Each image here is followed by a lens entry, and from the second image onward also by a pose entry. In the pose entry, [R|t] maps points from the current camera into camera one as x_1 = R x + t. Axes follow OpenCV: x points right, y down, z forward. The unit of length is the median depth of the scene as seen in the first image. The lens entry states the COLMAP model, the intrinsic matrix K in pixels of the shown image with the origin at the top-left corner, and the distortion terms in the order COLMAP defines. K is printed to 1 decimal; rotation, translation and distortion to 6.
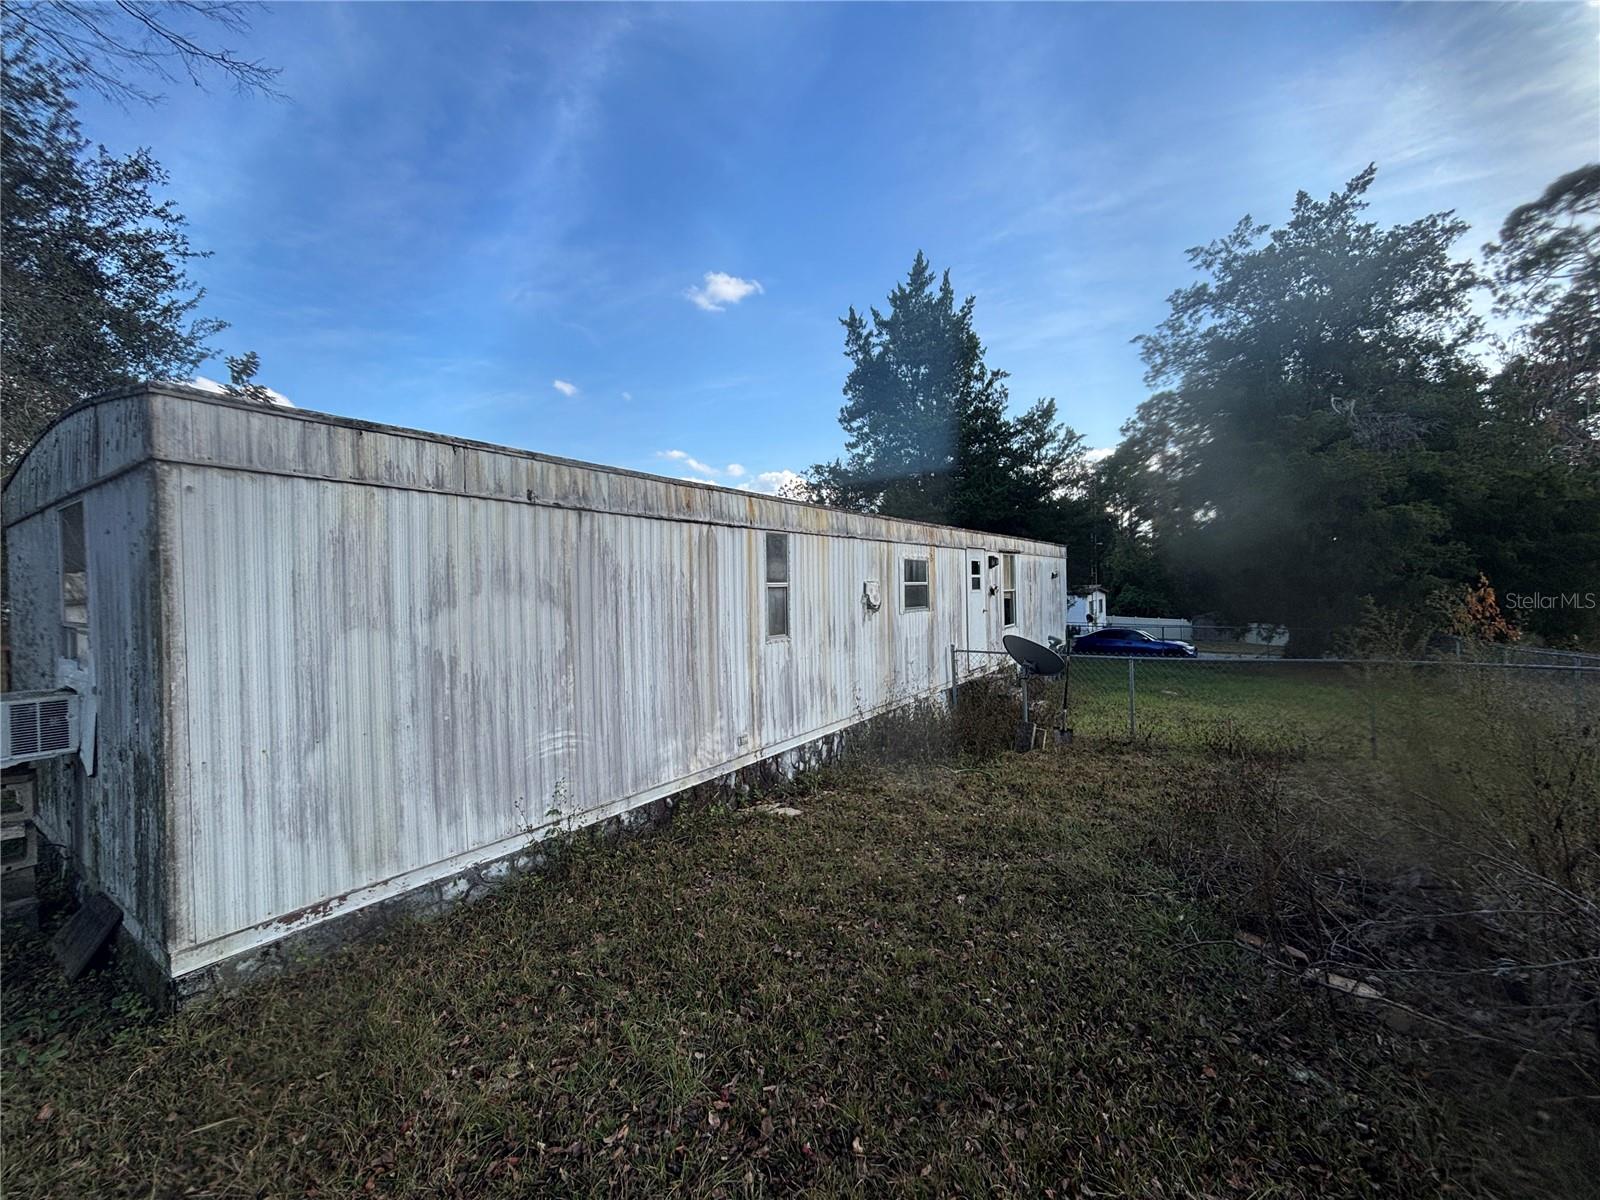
lens RADIAL K [[648.2, 0, 810.0], [0, 648.2, 594.0], [0, 0, 1]] dist [-0.002604, 0.000474]
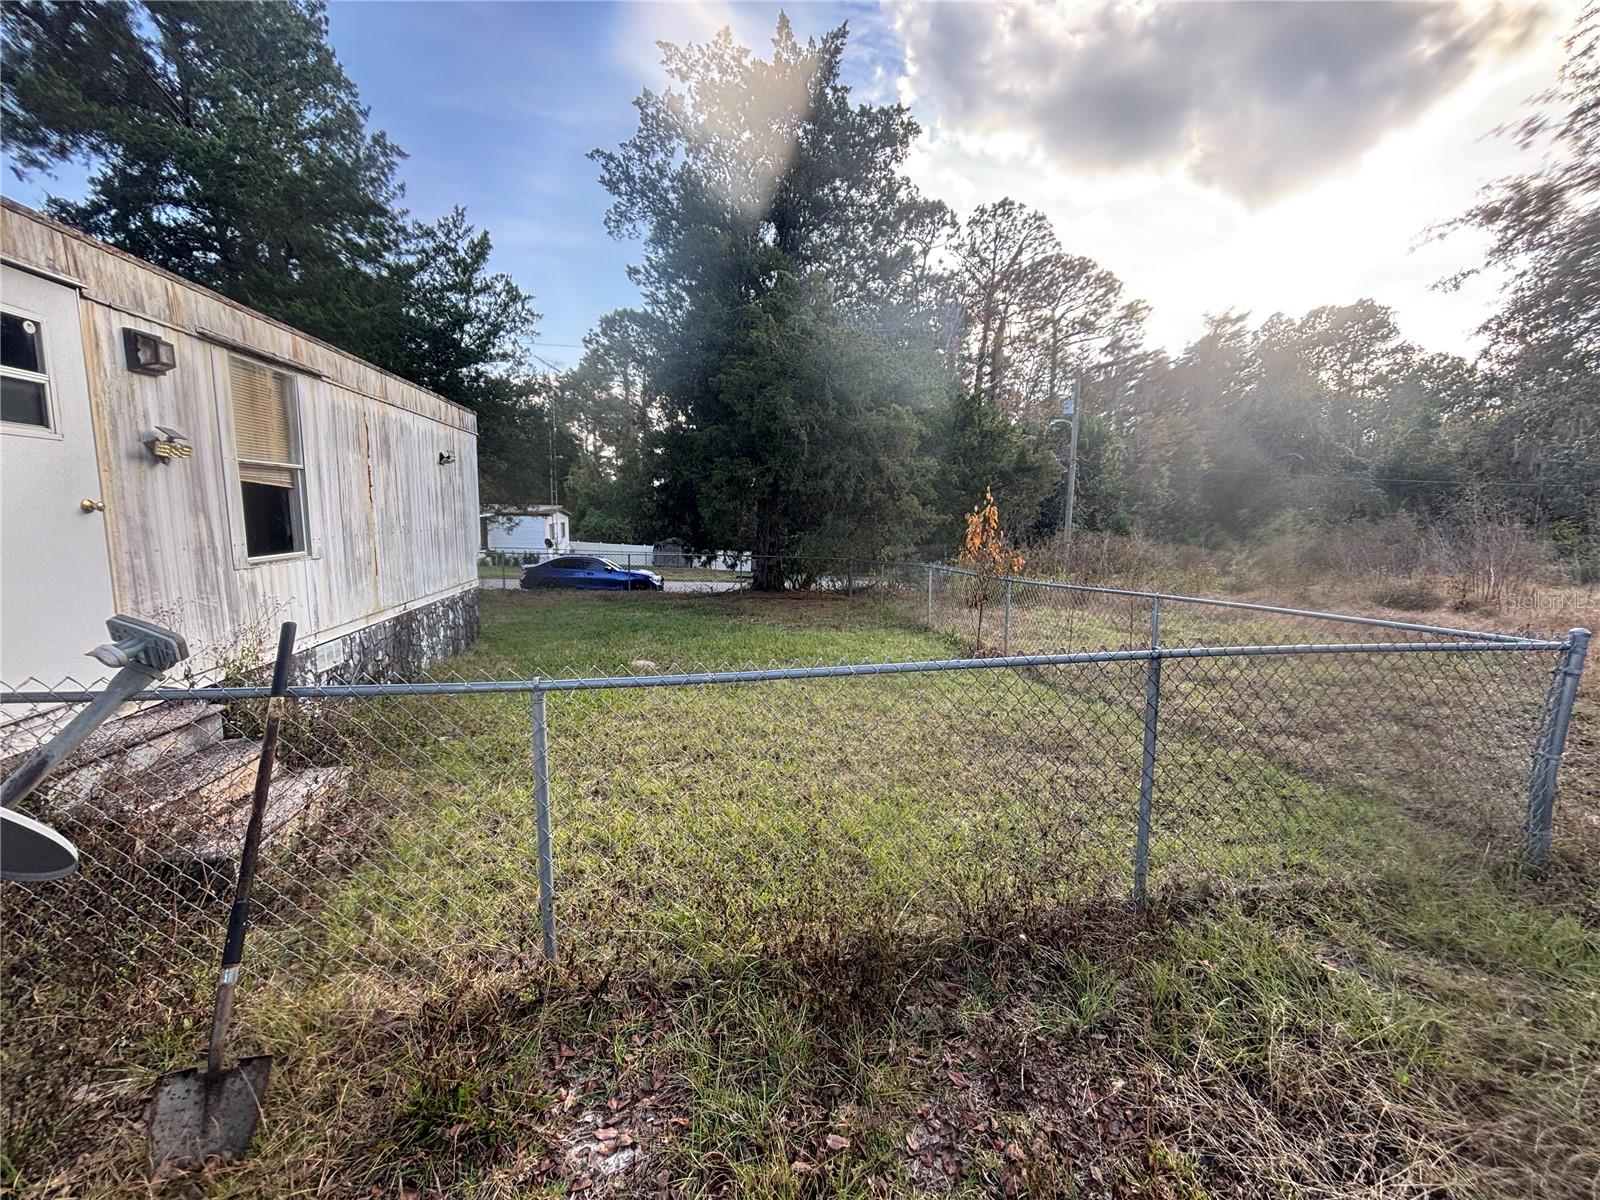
lens RADIAL K [[648.2, 0, 804.0], [0, 648.2, 607.2], [0, 0, 1]] dist [-0.002604, 0.000474]
pose [[0.719741, -0.063099, 0.691369, 0.112573], [-0.029964, 0.992110, 0.121740, 0.009268], [-0.693595, -0.108337, 0.712172, 0.215503]]
